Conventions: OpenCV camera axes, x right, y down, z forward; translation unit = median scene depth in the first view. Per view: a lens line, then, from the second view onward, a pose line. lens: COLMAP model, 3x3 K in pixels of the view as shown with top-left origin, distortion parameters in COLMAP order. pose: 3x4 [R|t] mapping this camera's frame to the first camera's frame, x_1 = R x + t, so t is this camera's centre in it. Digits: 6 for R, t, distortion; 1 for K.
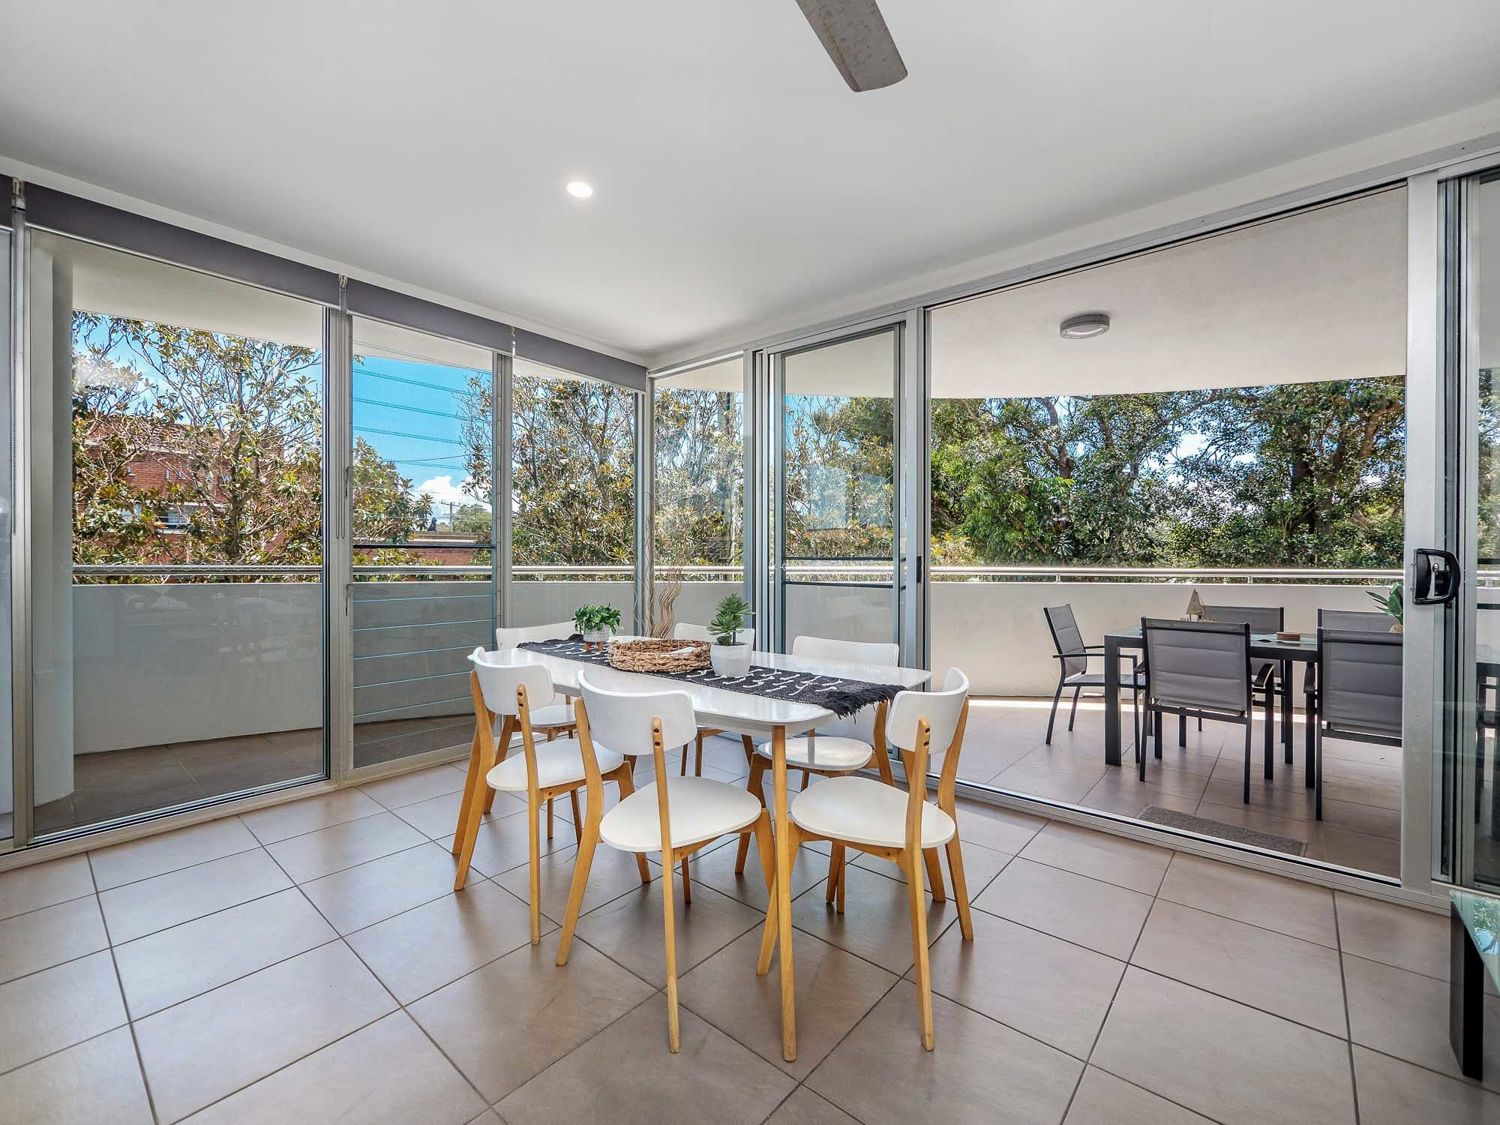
lens RADIAL K [[631.7, 0, 750.0], [0, 631.7, 562.5], [0, 0, 1]] dist [-0.000482, -0.000015]
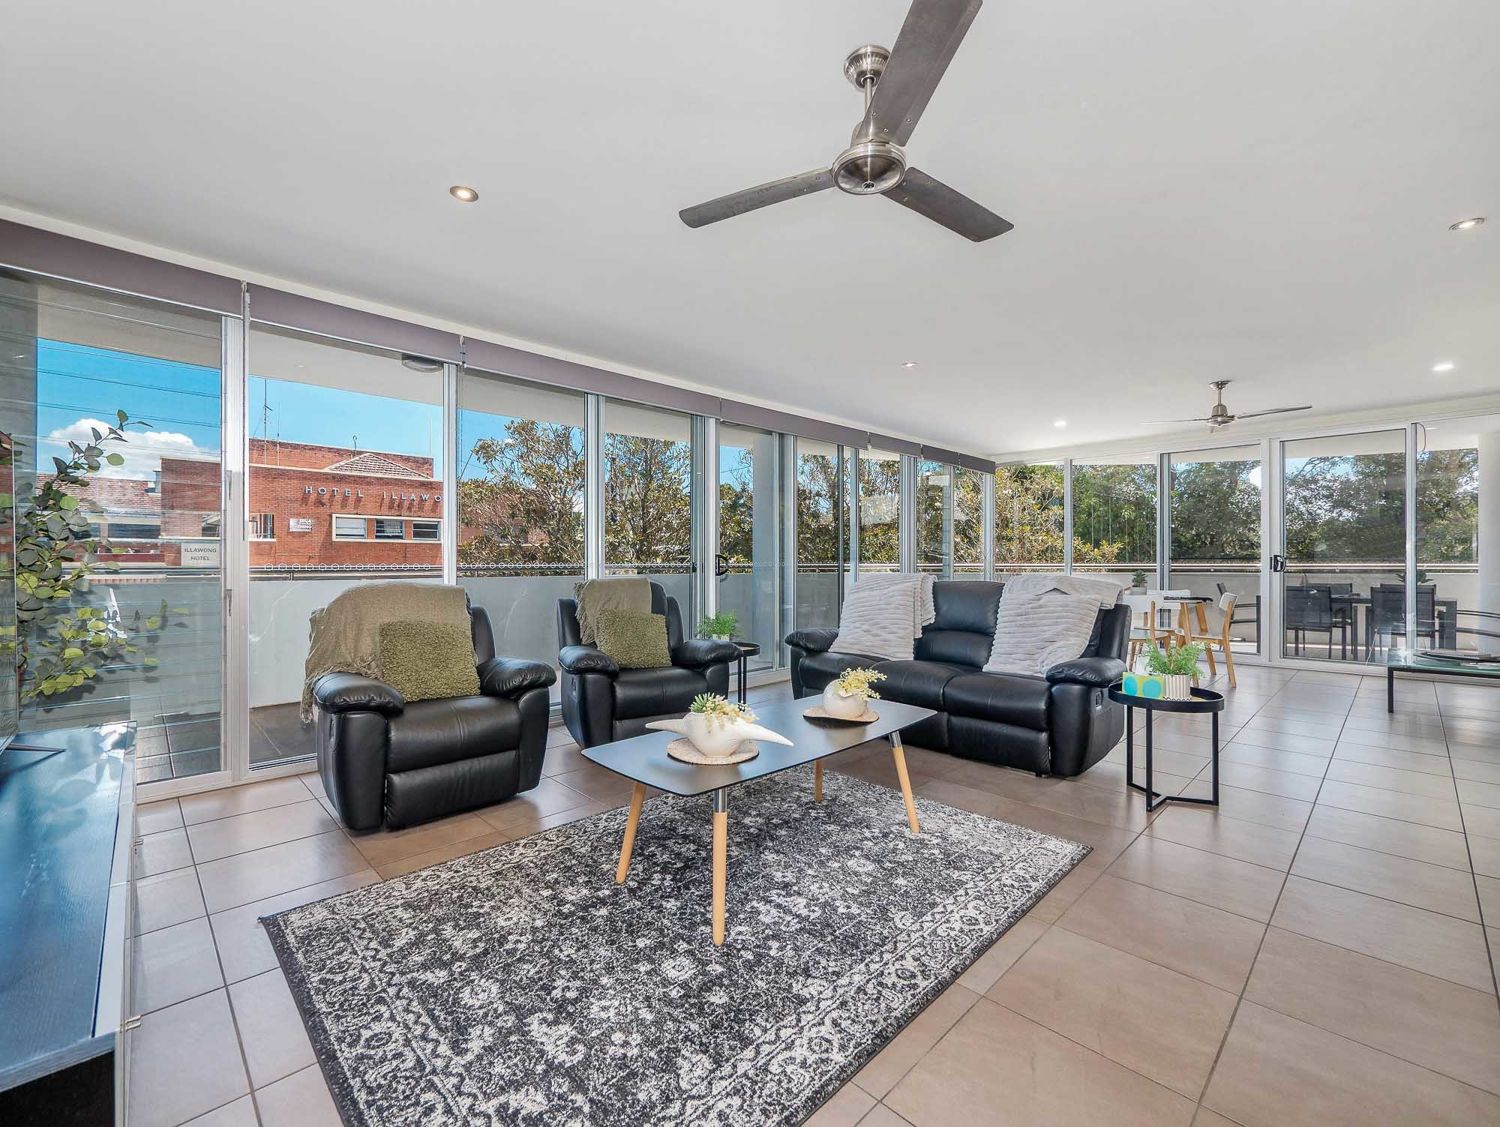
lens RADIAL K [[631.7, 0, 750.0], [0, 631.7, 563.5], [0, 0, 1]] dist [-0.000482, -0.000015]
pose [[0.995762, -0.006790, -0.091717, -0.165440], [0.006504, 0.999973, -0.003412, -0.000918], [0.091738, 0.002801, 0.995779, -0.221754]]
